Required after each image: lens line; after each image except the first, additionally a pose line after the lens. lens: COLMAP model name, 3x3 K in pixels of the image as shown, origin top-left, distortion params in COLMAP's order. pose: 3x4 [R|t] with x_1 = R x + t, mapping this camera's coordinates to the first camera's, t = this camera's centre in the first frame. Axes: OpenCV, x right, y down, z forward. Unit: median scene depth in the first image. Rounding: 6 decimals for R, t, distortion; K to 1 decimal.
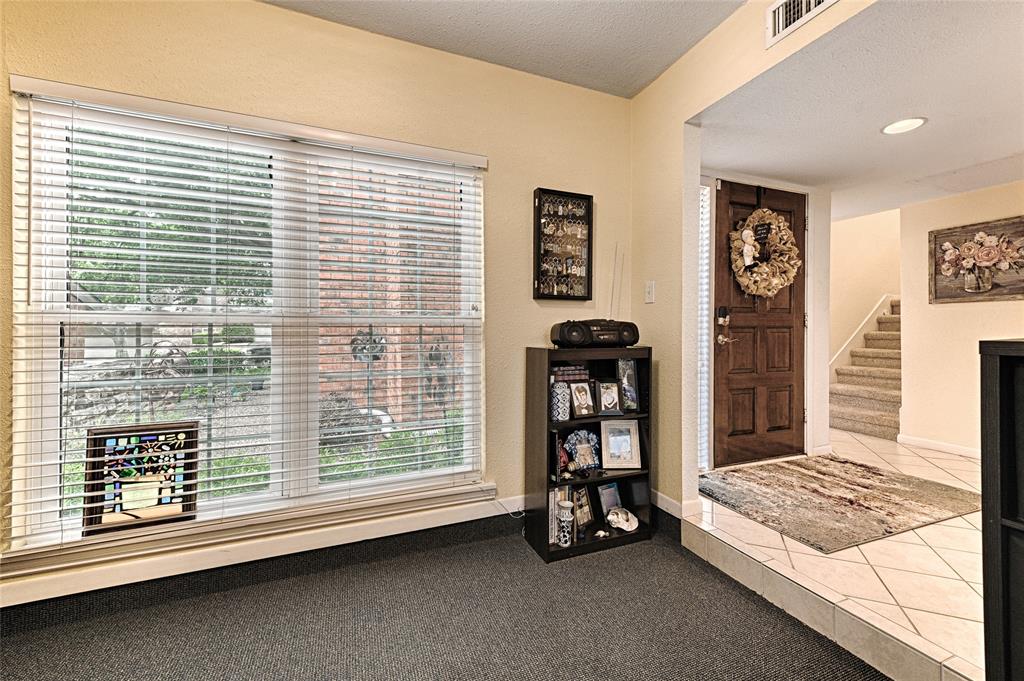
lens RADIAL K [[413.3, 0, 519.1], [0, 413.3, 331.8], [0, 0, 1]] dist [0.007234, -0.000223]
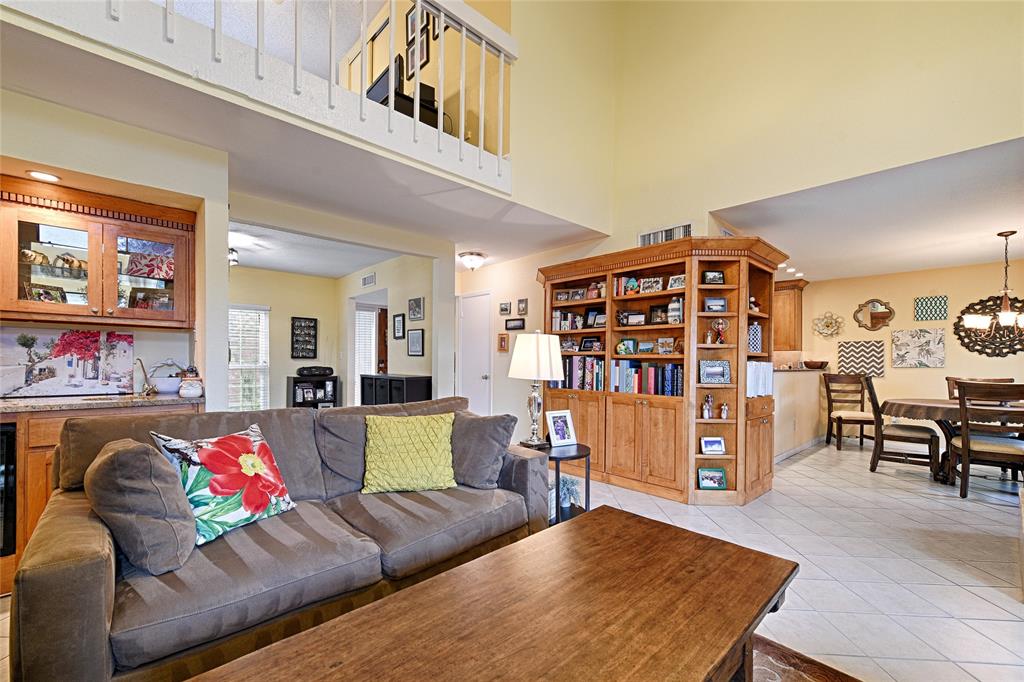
lens RADIAL K [[419.1, 0, 512.6], [0, 419.1, 365.1], [0, 0, 1]] dist [0.010241, -0.000218]
pose [[0.938351, 0.003961, 0.345662, 0.337727], [-0.006493, 0.999960, 0.006168, -0.046892], [-0.345624, -0.008032, 0.938339, -1.553876]]
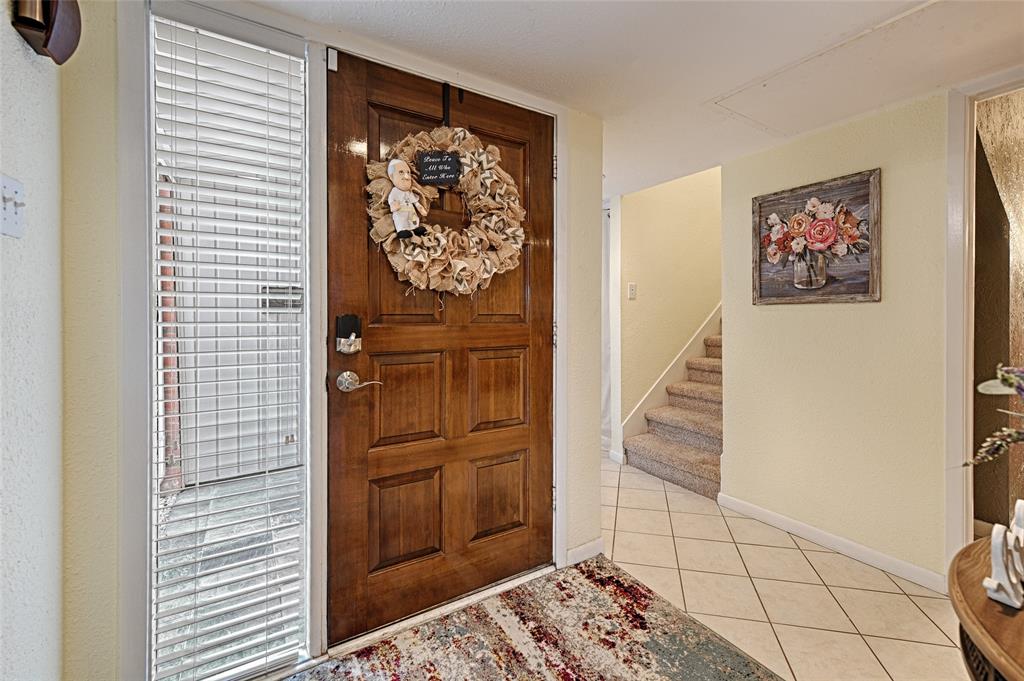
lens RADIAL K [[413.3, 0, 532.2], [0, 413.3, 321.4], [0, 0, 1]] dist [0.007234, -0.000223]
pose [[0.984461, -0.003513, 0.175570, 0.595022], [0.002433, 0.999977, 0.006366, -0.052690], [-0.175588, -0.005840, 0.984446, 0.462840]]
